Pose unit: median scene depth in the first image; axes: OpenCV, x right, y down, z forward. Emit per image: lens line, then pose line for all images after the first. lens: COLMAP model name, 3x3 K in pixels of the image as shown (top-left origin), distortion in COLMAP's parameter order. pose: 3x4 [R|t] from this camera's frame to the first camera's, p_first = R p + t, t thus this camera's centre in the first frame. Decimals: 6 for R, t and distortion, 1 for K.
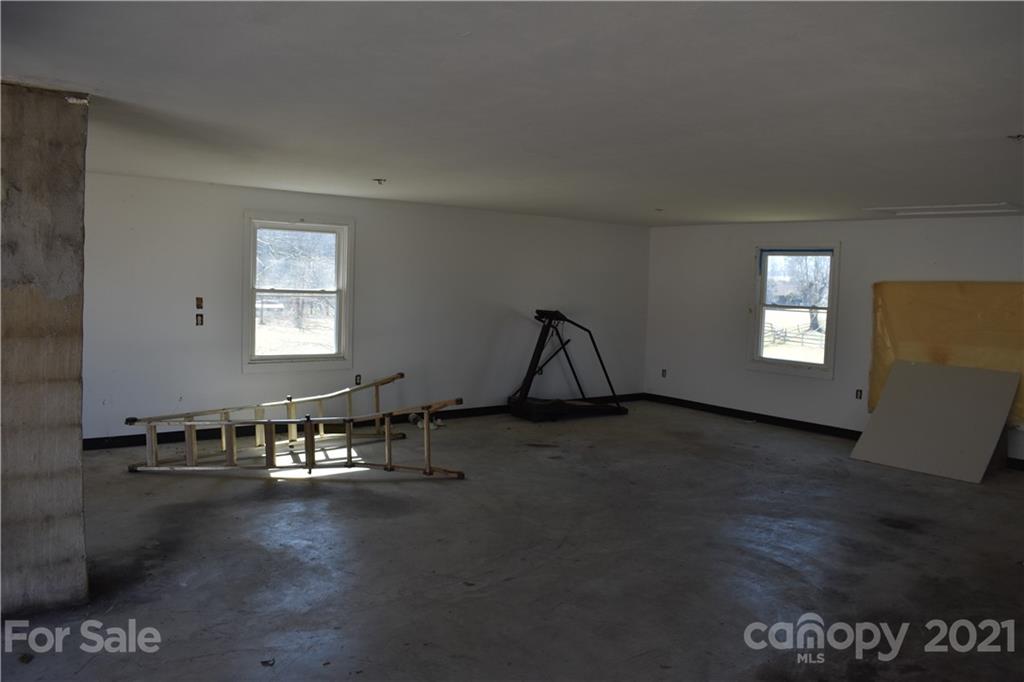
lens RADIAL K [[803.9, 0, 512.2], [0, 803.9, 335.3], [0, 0, 1]] dist [-0.090447, 0.013592]
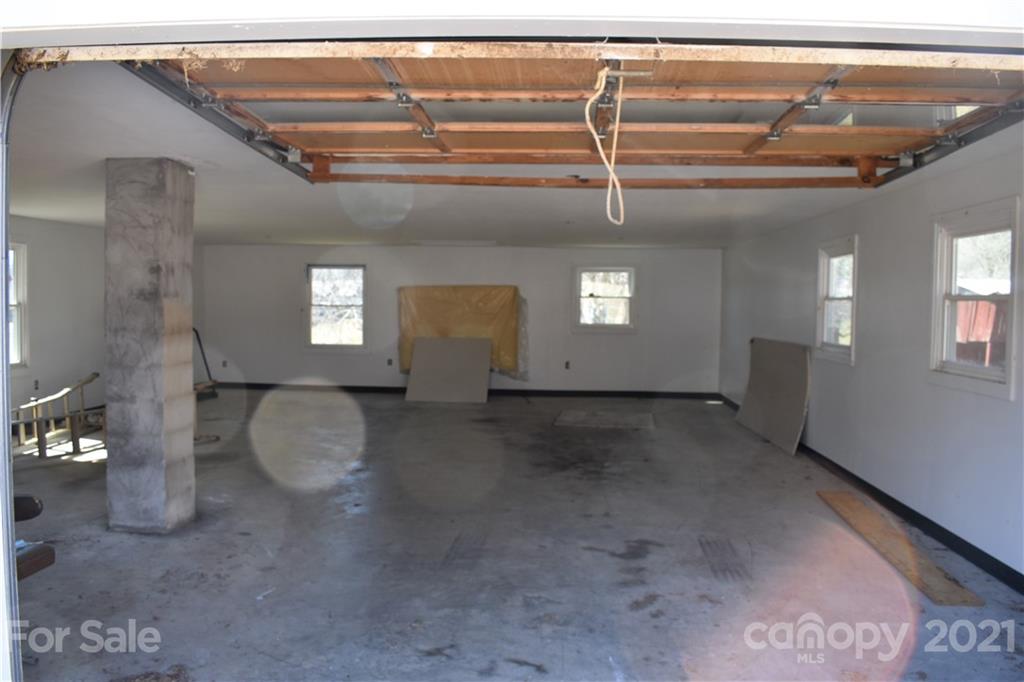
lens RADIAL K [[803.9, 0, 508.7], [0, 803.9, 333.3], [0, 0, 1]] dist [-0.090447, 0.013592]
pose [[0.670575, -0.055550, 0.739759, -0.617977], [0.061438, 0.997925, 0.019245, 0.005316], [-0.739294, 0.032544, 0.672596, -0.215773]]
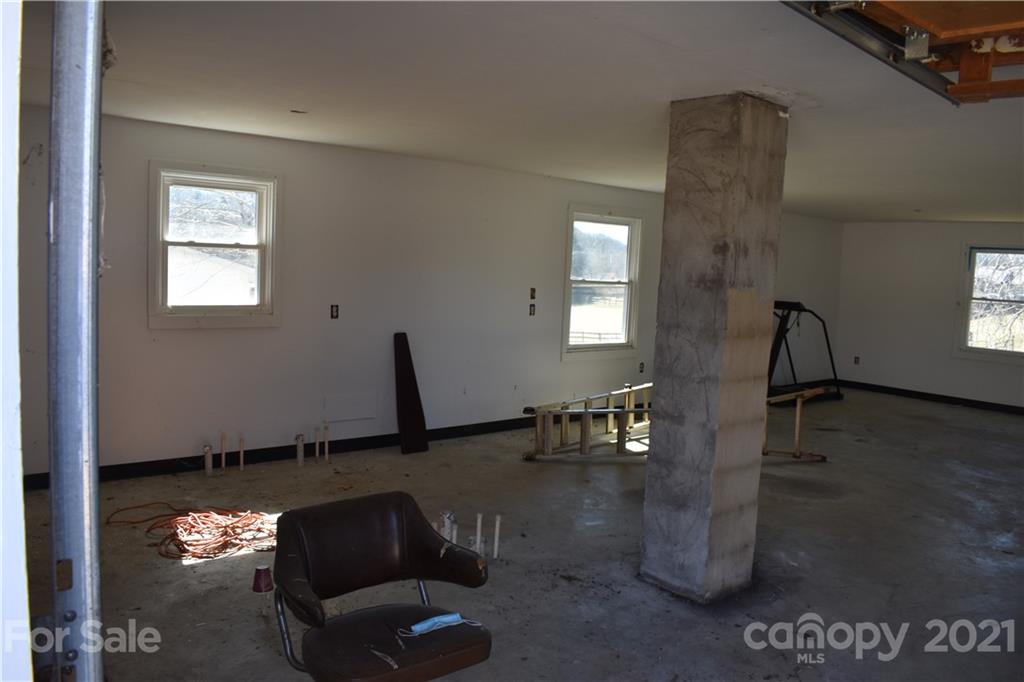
lens RADIAL K [[803.9, 0, 512.8], [0, 803.9, 342.0], [0, 0, 1]] dist [-0.090447, 0.013592]
pose [[0.998625, 0.006215, 0.052051, -0.472866], [-0.007917, 0.999439, 0.032550, -0.011600], [-0.051819, -0.032917, 0.998114, -0.031606]]
